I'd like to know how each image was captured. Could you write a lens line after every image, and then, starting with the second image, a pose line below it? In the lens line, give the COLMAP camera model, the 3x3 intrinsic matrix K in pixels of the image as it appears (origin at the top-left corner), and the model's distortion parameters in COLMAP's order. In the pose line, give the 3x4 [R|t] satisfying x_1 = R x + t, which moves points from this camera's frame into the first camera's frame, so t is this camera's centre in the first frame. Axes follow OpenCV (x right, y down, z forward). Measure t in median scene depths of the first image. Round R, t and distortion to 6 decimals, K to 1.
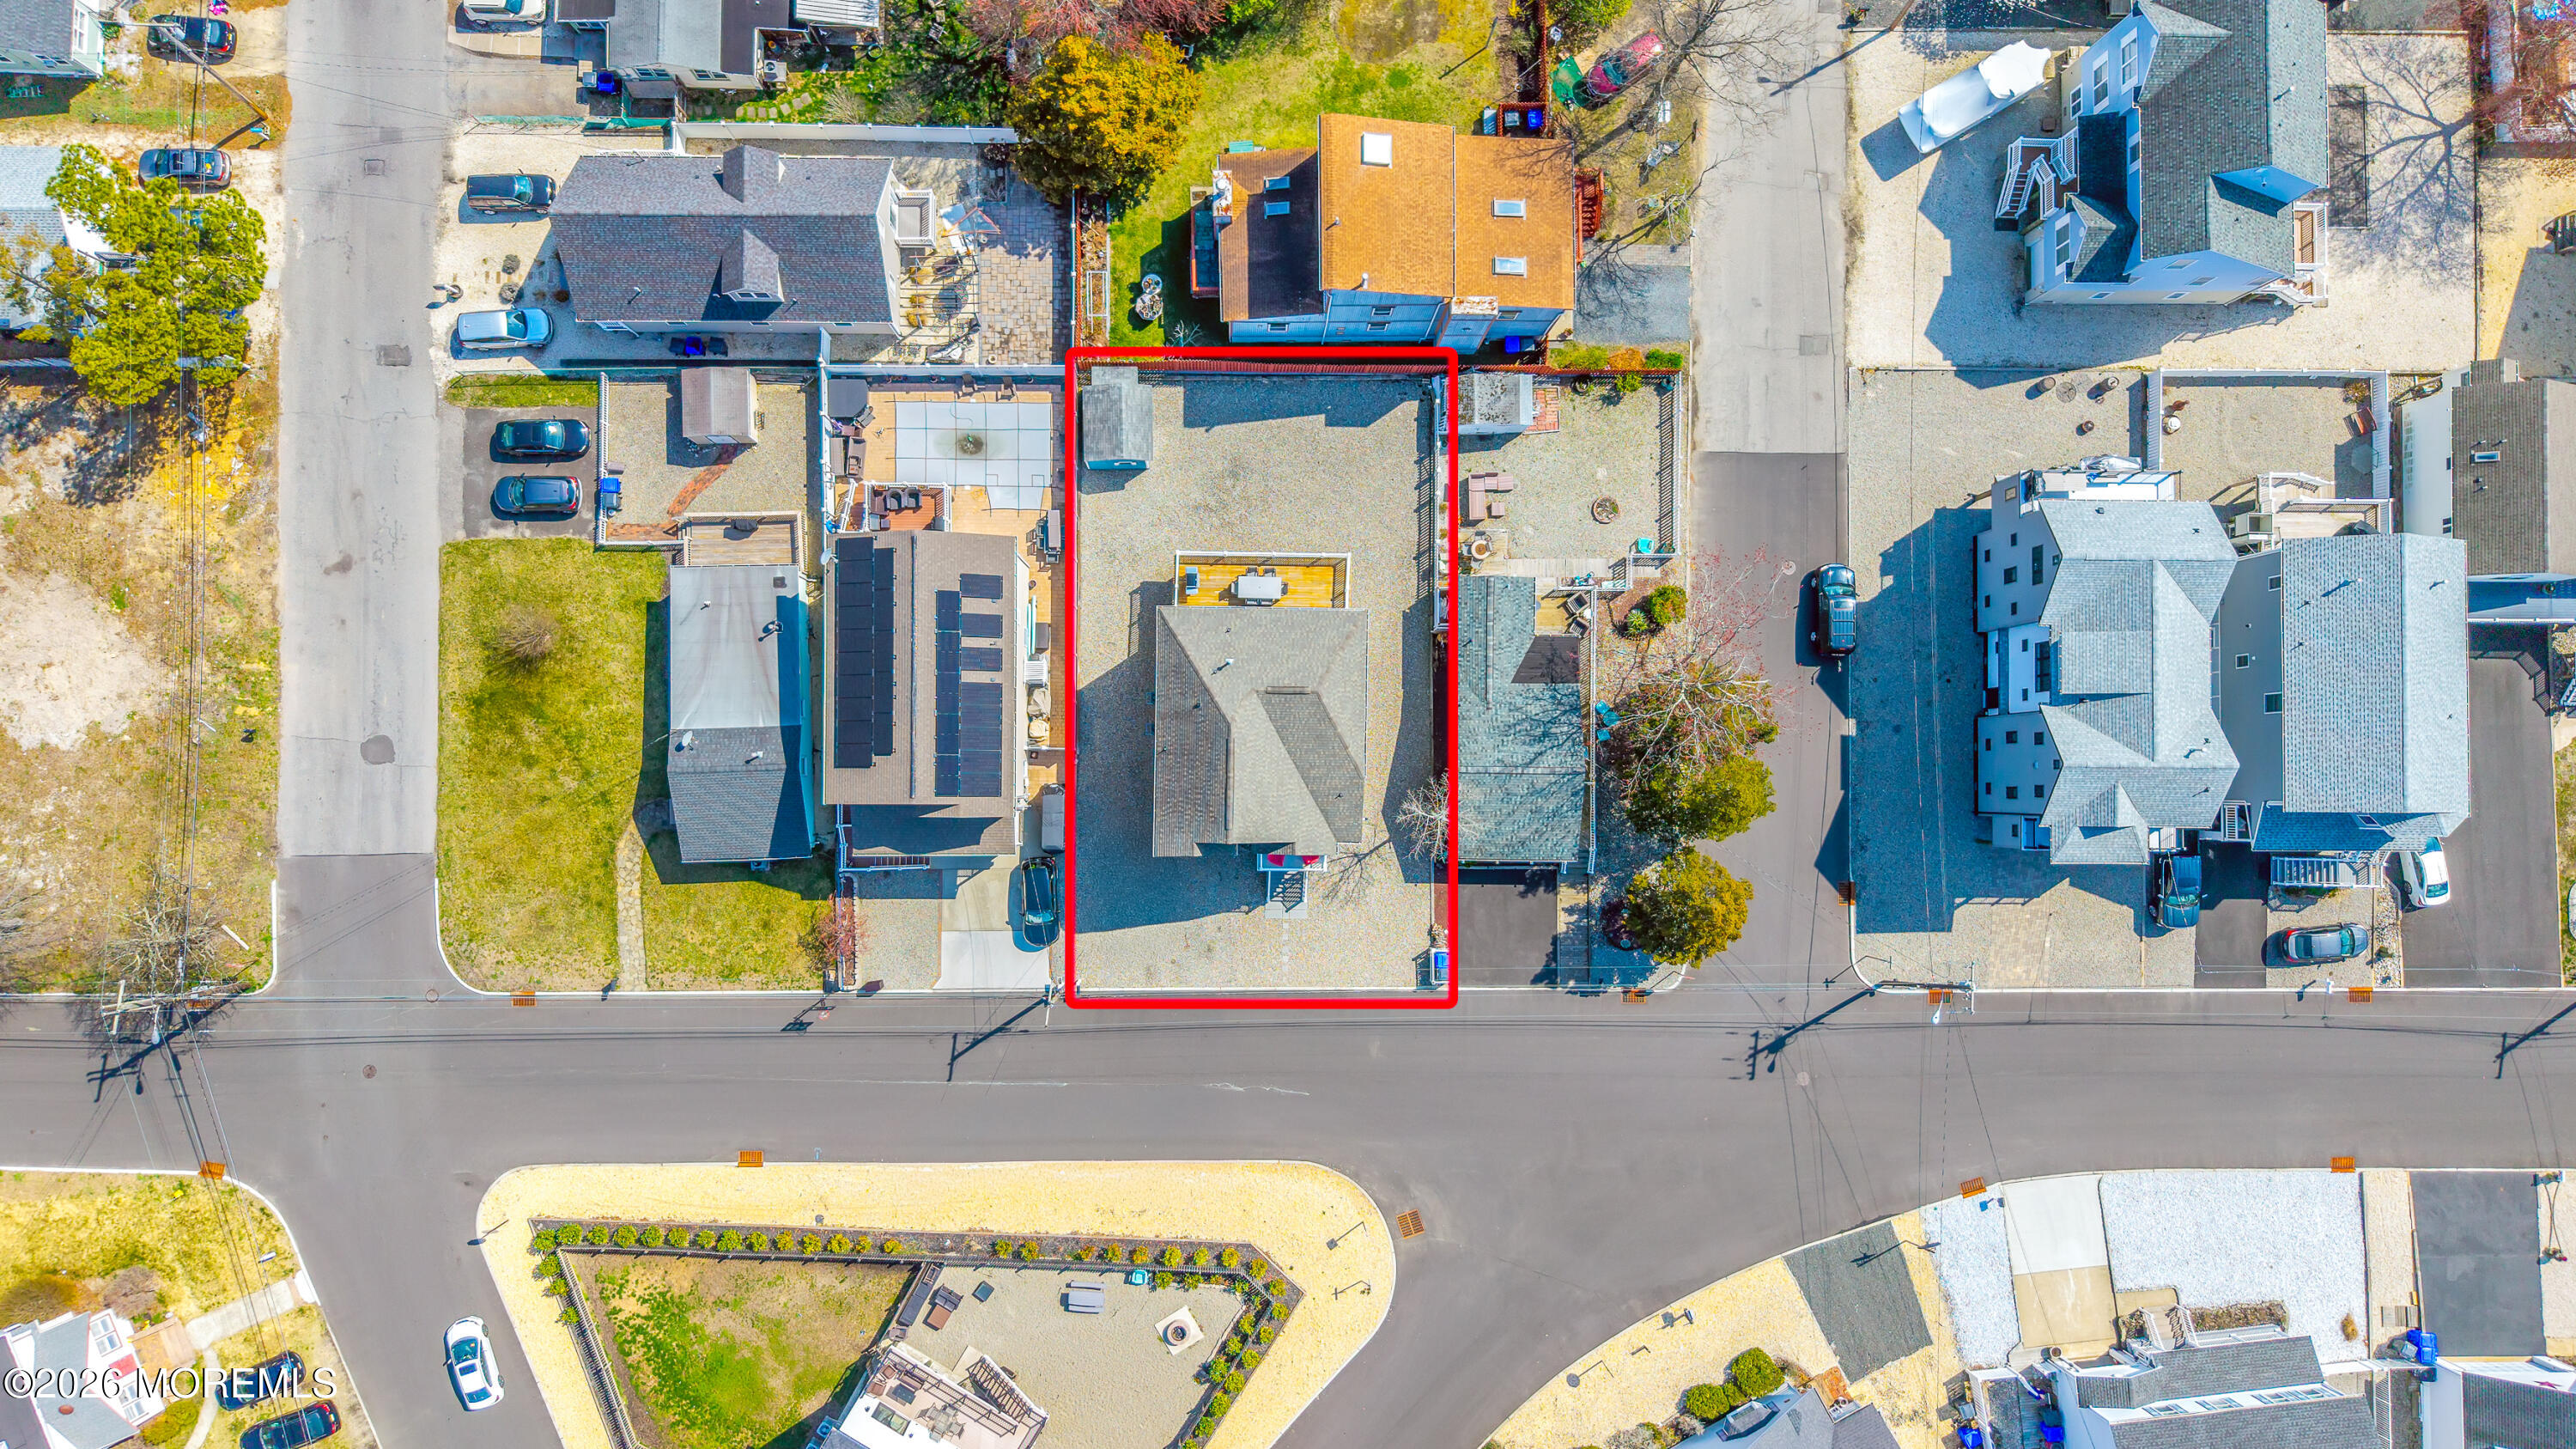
lens RADIAL K [[1679.3, 0, 1288.0], [0, 1679.3, 724.5], [0, 0, 1]] dist [-0.000471, -0.001746]
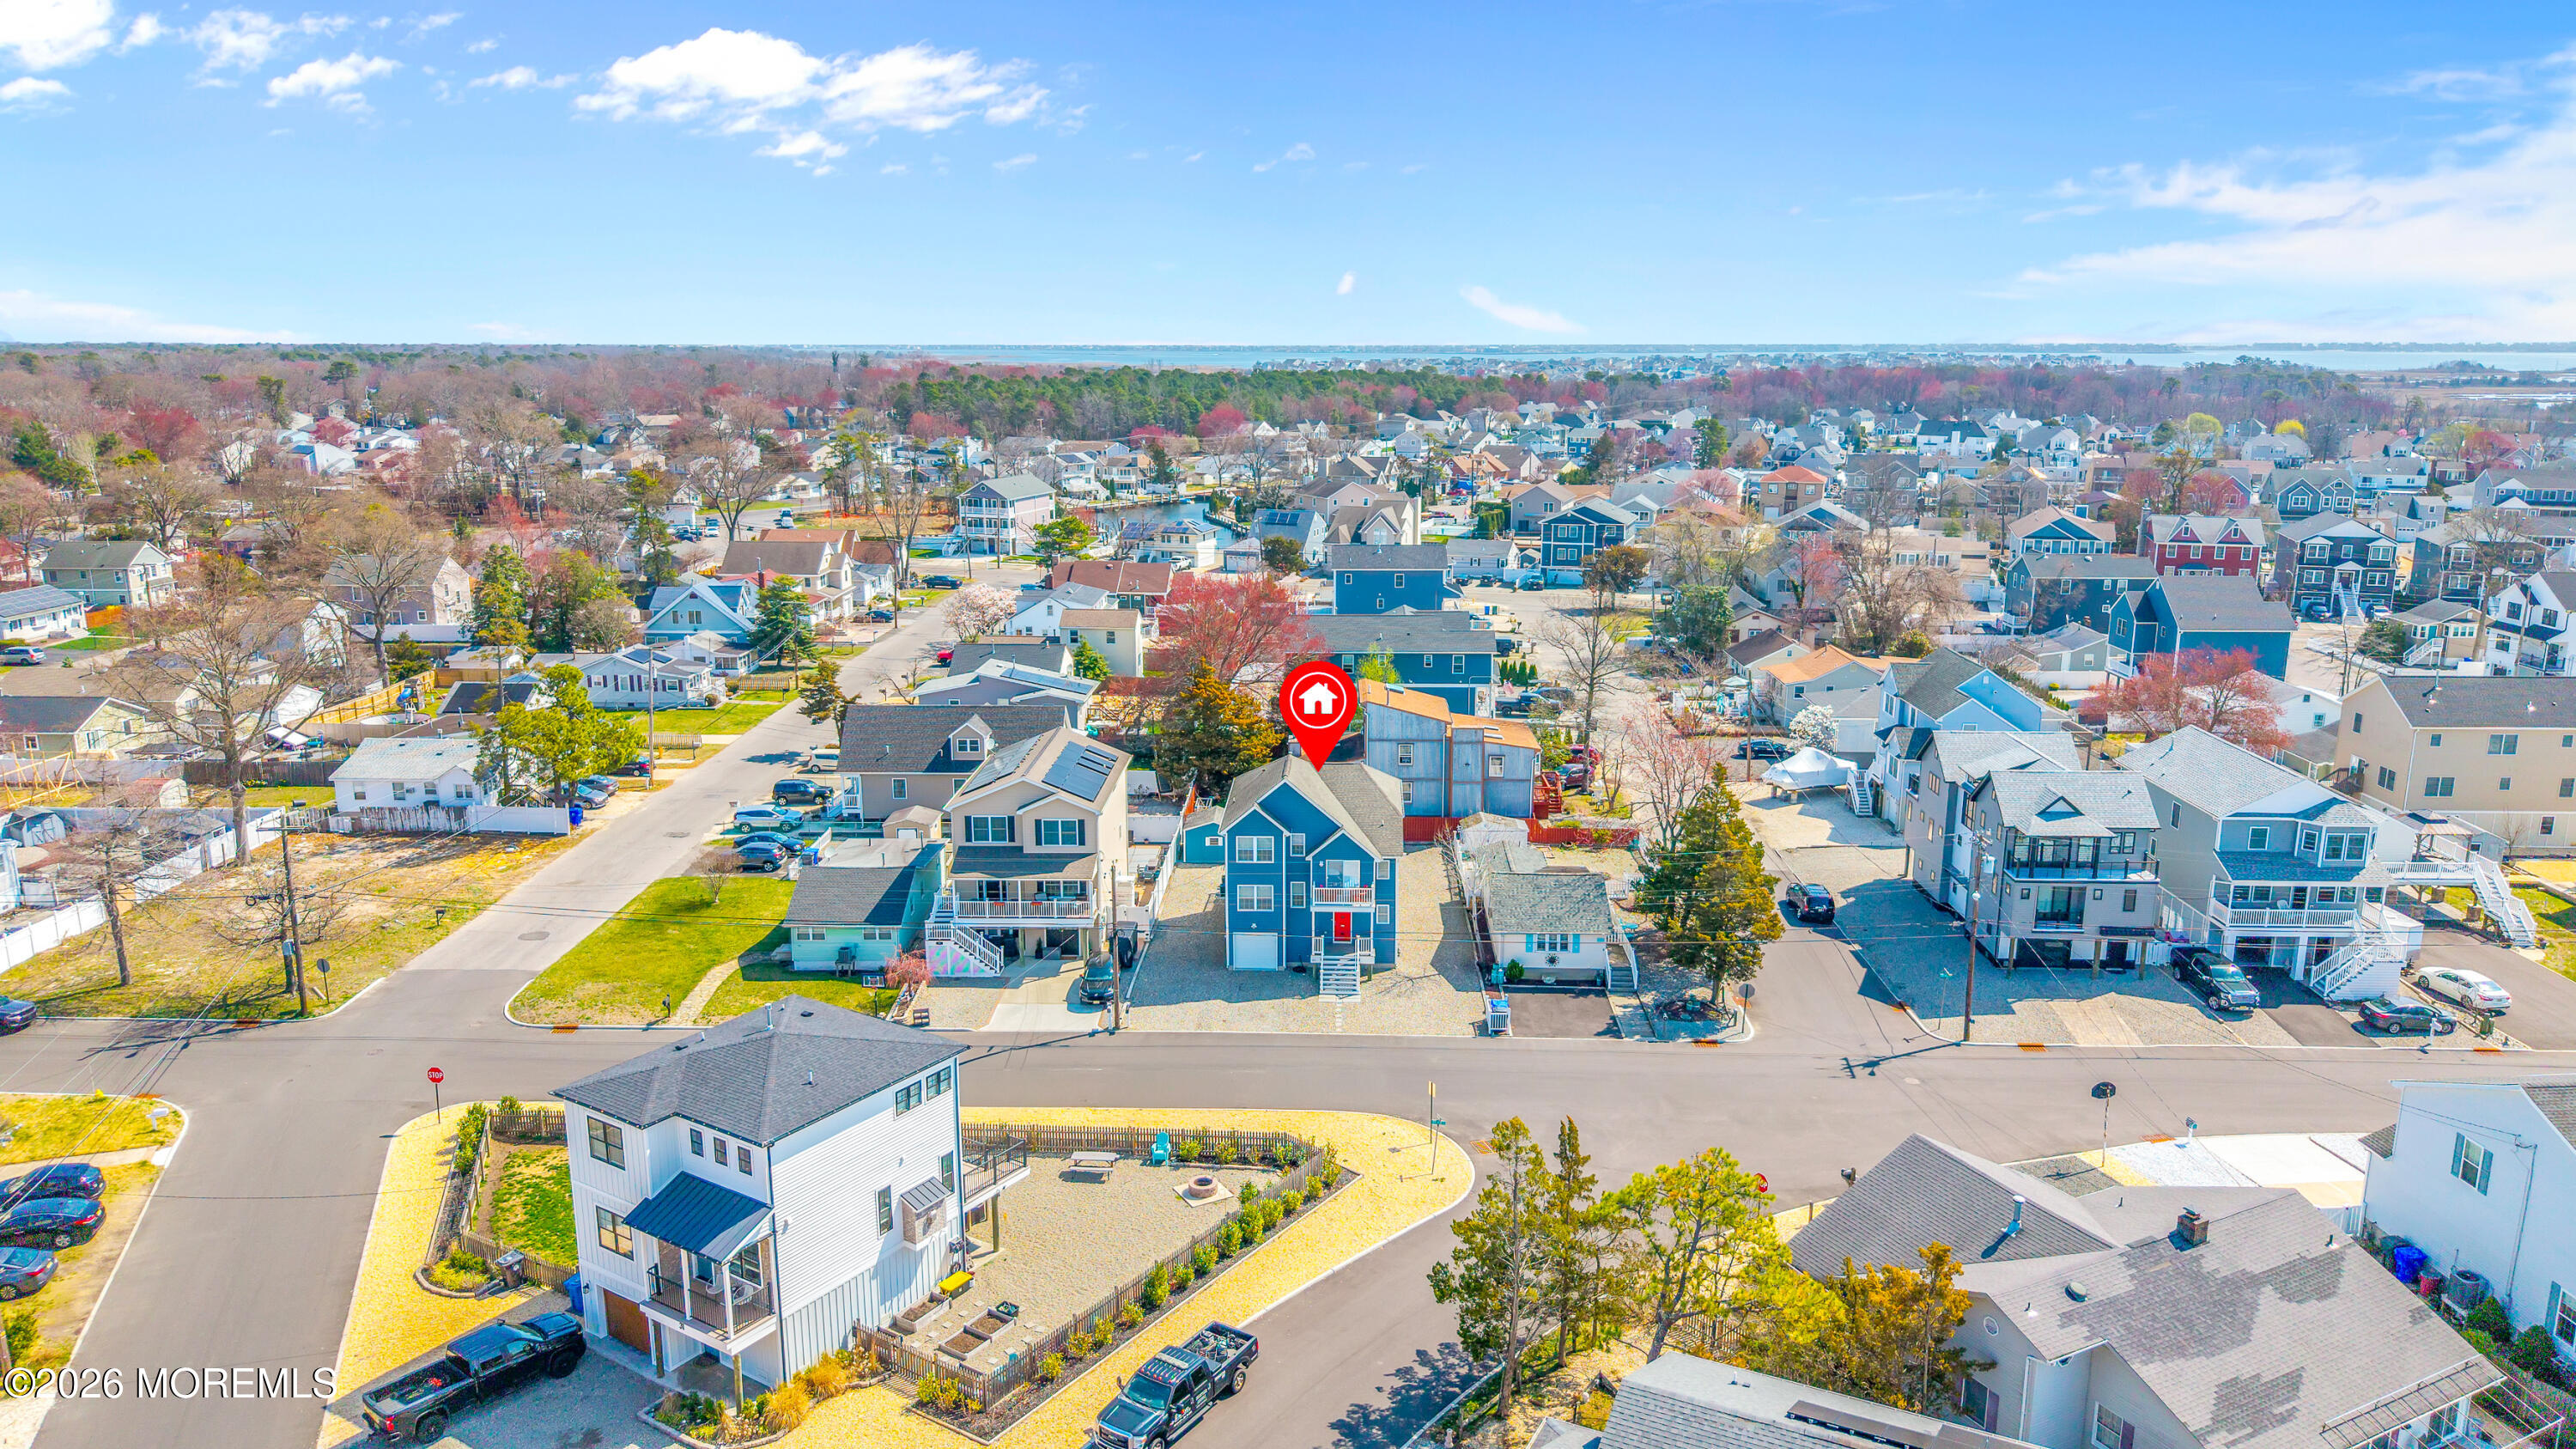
lens RADIAL K [[1679.3, 0, 1288.0], [0, 1679.3, 724.5], [0, 0, 1]] dist [-0.000471, -0.001746]
pose [[0.999341, -0.015807, -0.032666, 0.003066], [-0.027327, 0.264518, -0.963994, 1.043611], [0.023879, 0.964251, 0.263911, 0.572729]]
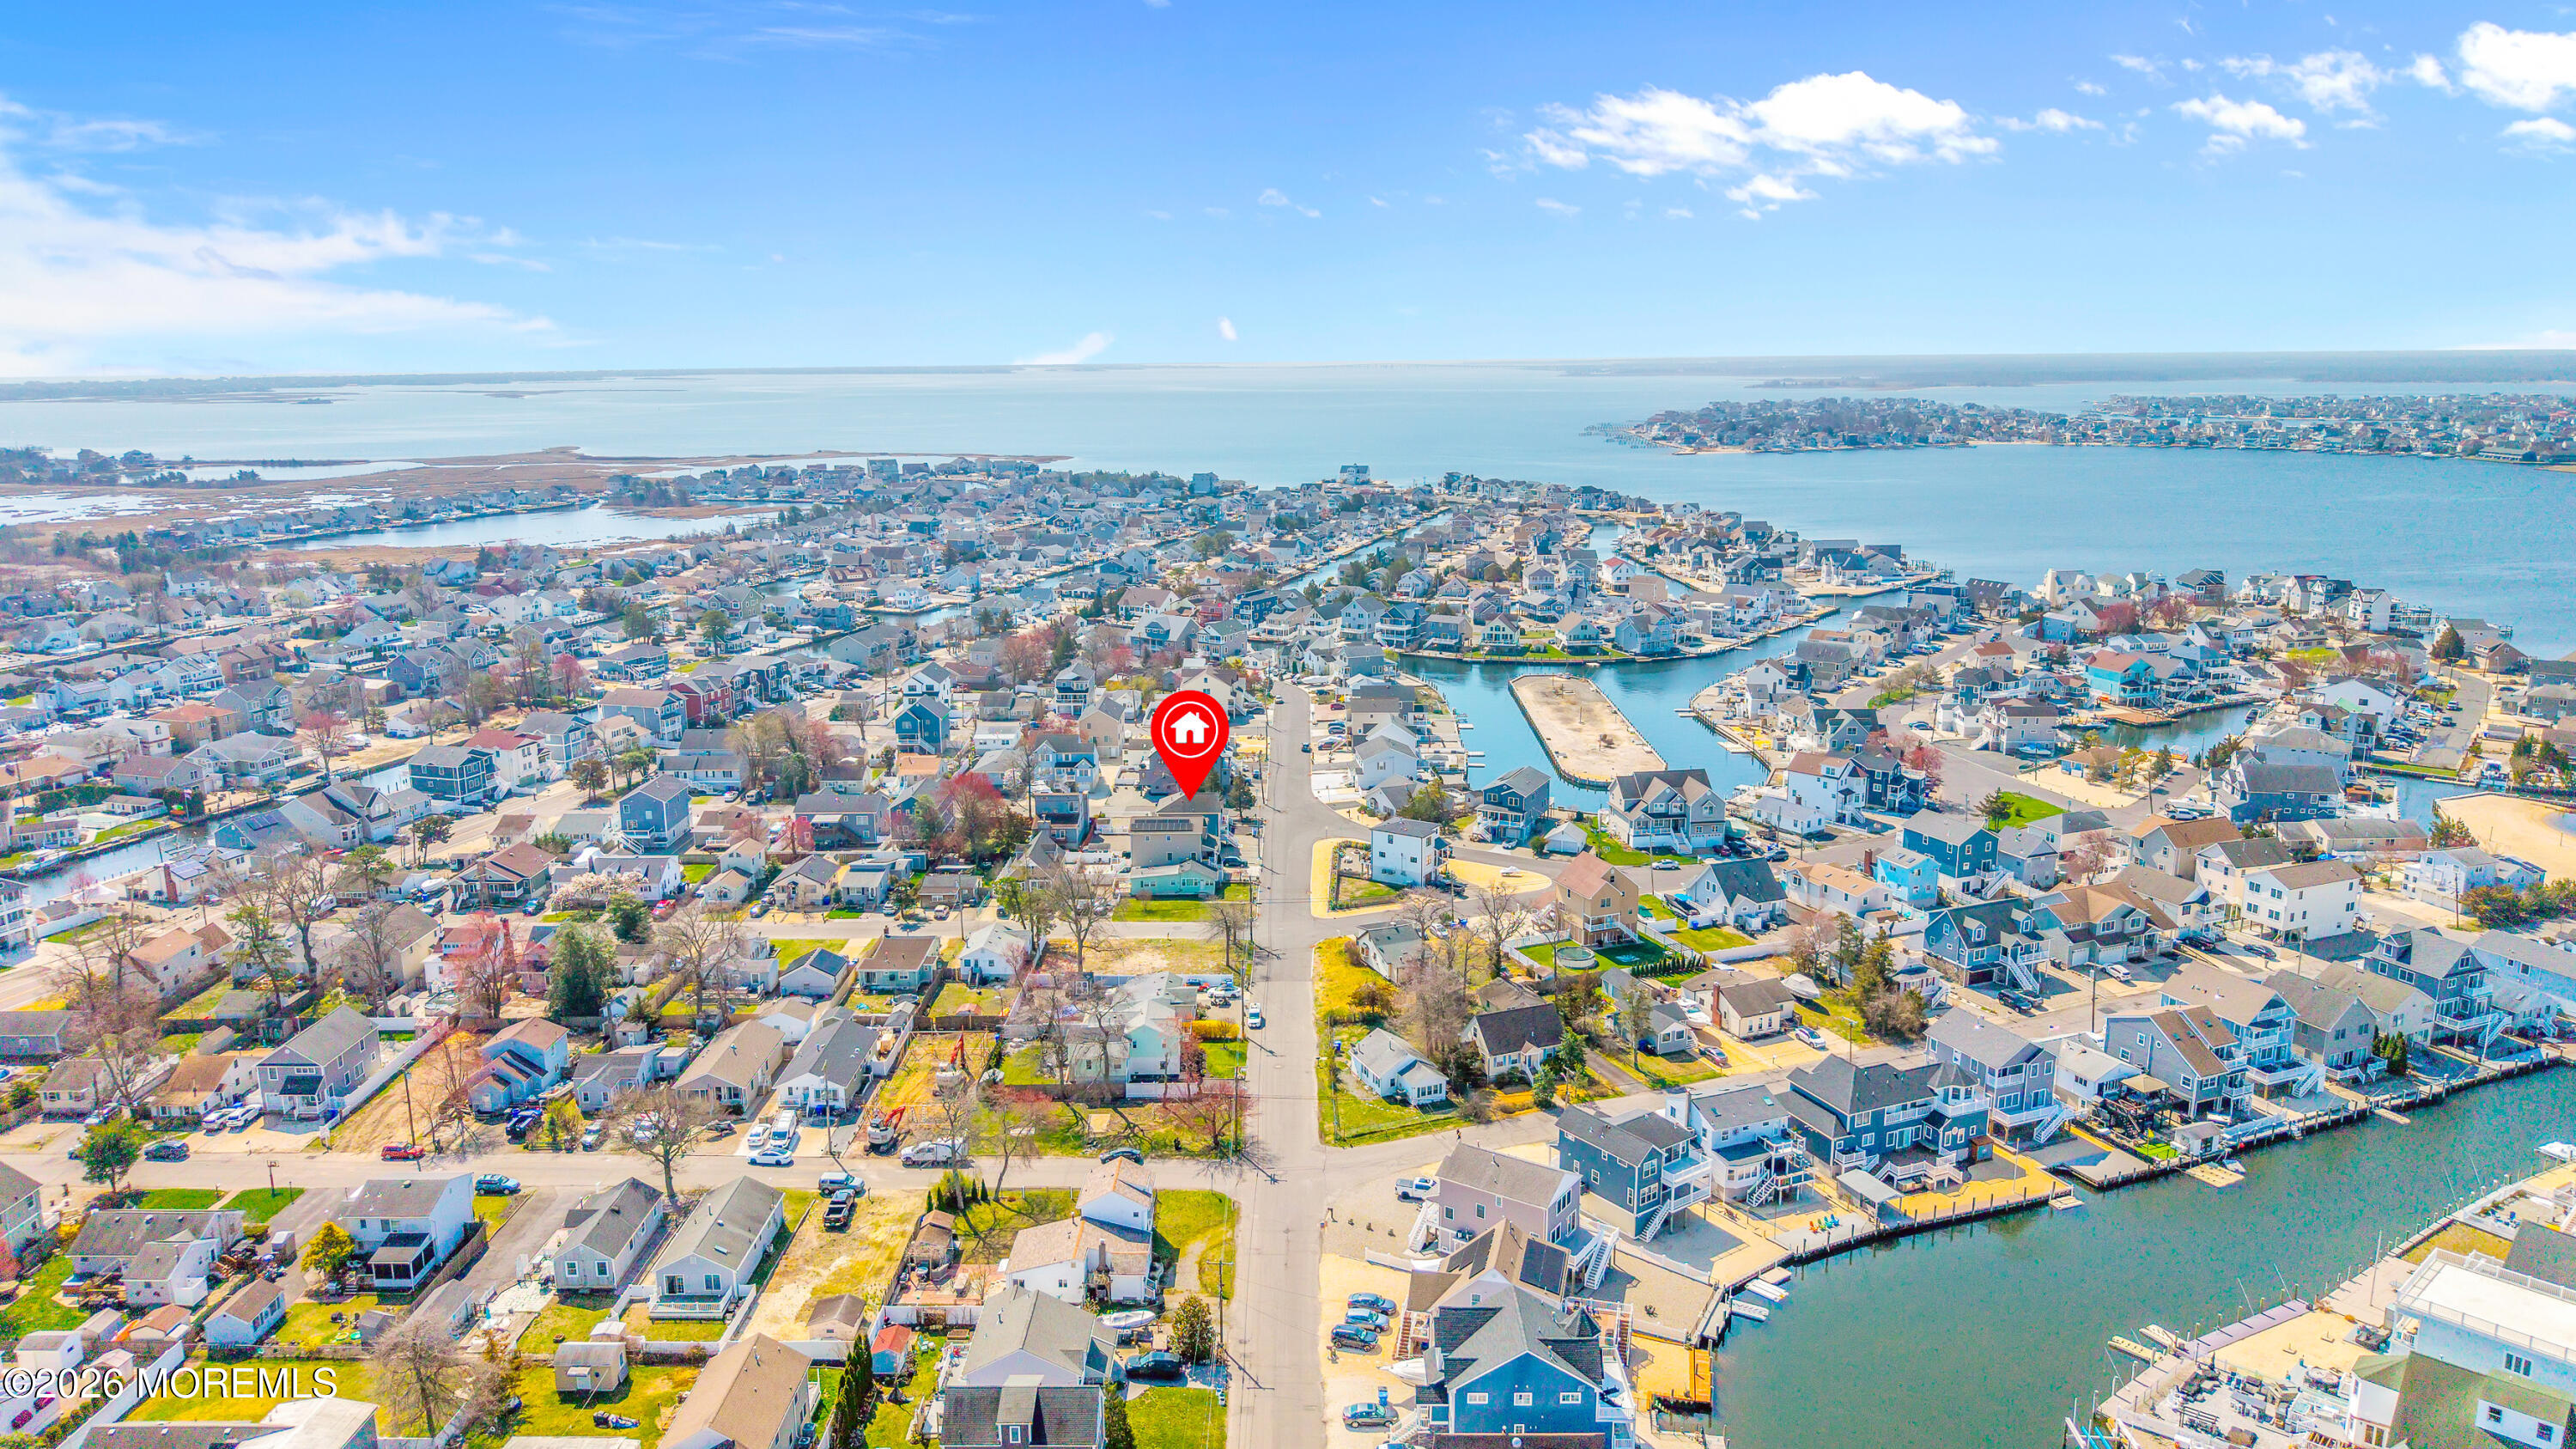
lens RADIAL K [[1679.3, 0, 1288.0], [0, 1679.3, 724.5], [0, 0, 1]] dist [-0.000471, -0.001746]
pose [[0.007177, -0.222278, 0.974957, -3.284382], [0.999048, 0.043552, 0.002575, 0.238013], [-0.043034, 0.974010, 0.222379, -0.017457]]
